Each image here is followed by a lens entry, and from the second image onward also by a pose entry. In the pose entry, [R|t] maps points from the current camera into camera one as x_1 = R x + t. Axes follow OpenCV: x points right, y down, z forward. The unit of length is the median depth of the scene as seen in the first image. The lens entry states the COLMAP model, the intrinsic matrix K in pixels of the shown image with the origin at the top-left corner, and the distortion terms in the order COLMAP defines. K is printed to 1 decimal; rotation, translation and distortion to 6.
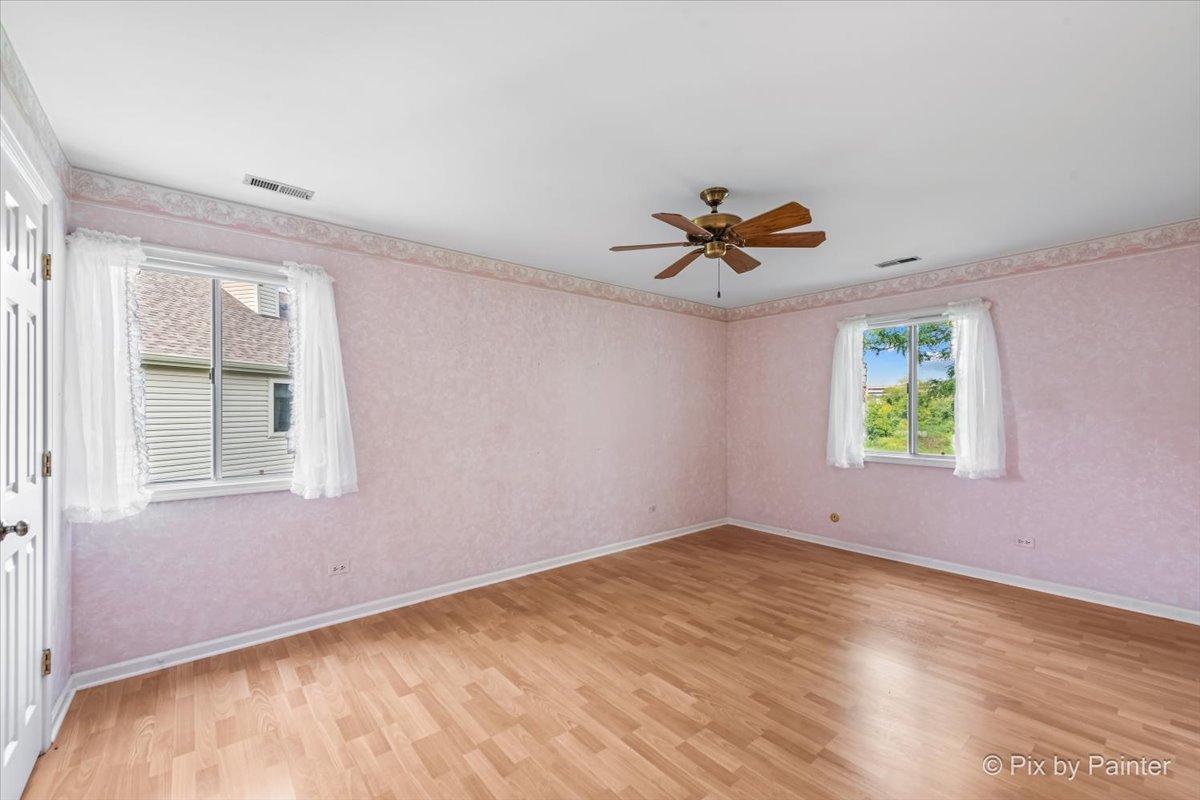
lens RADIAL K [[482.5, 0, 599.3], [0, 482.5, 402.2], [0, 0, 1]] dist [0.006339, -0.000729]
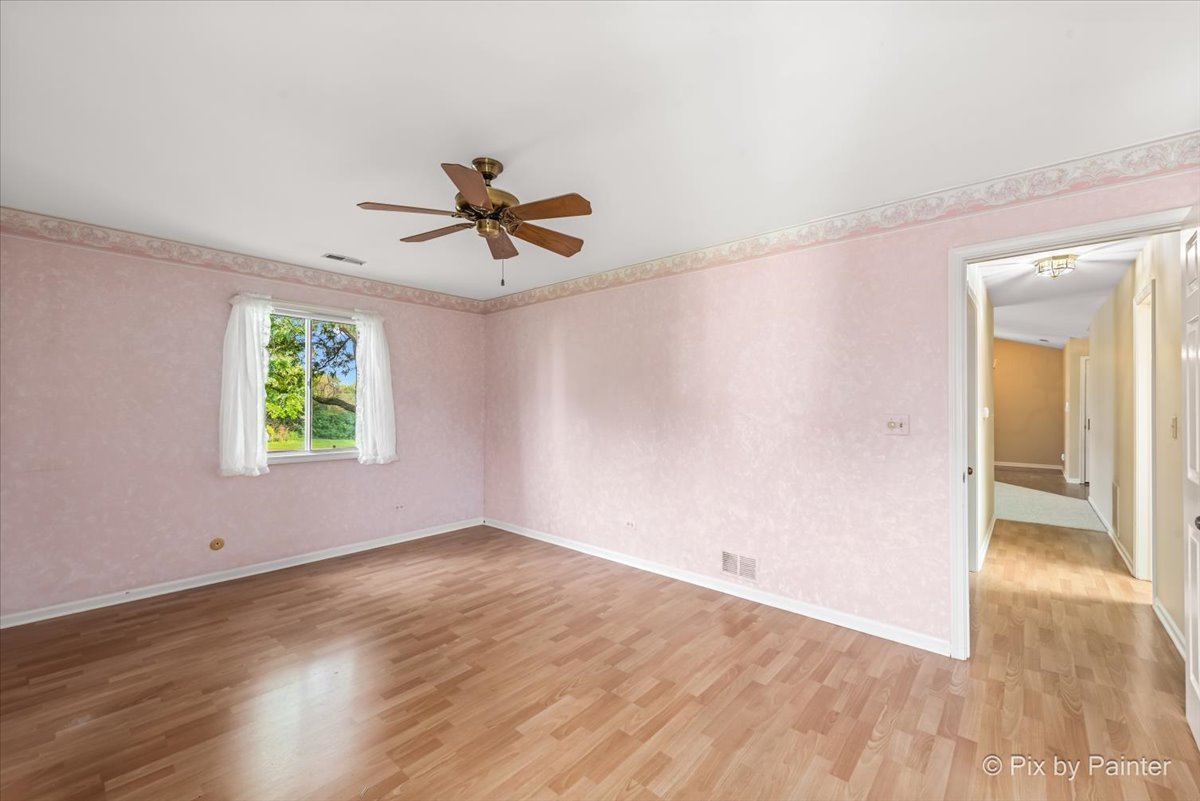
lens RADIAL K [[482.5, 0, 599.3], [0, 482.5, 402.7], [0, 0, 1]] dist [0.006339, -0.000729]
pose [[-0.152319, 0.008465, 0.988295, -0.642489], [-0.017485, 0.999784, -0.011258, 0.016438], [-0.988177, -0.018995, -0.152138, 0.880997]]
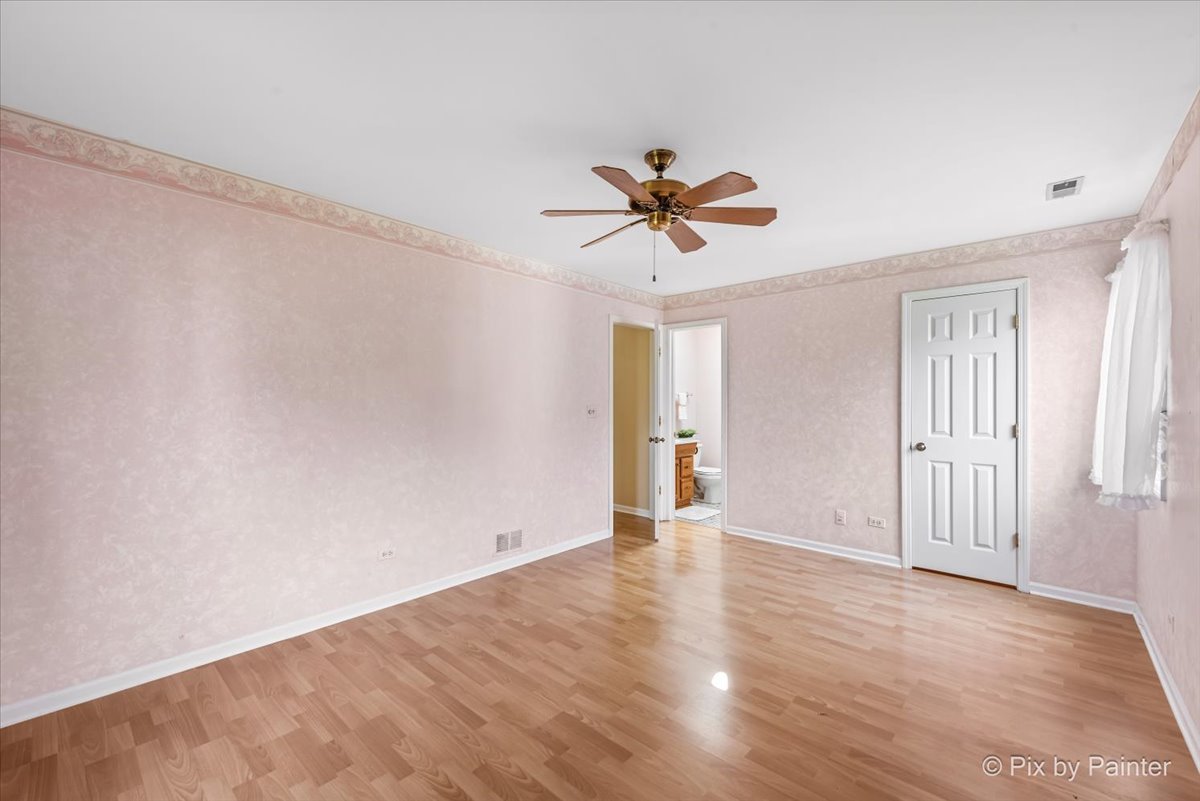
lens RADIAL K [[501.3, 0, 600.0], [0, 501.3, 400.5], [0, 0, 1]] dist [0.078051, -0.035267]
pose [[-0.989492, -0.000898, -0.144584, 0.455426], [0.001315, 0.999883, -0.015211, 0.027088], [0.144580, -0.015241, -0.989376, 1.805486]]
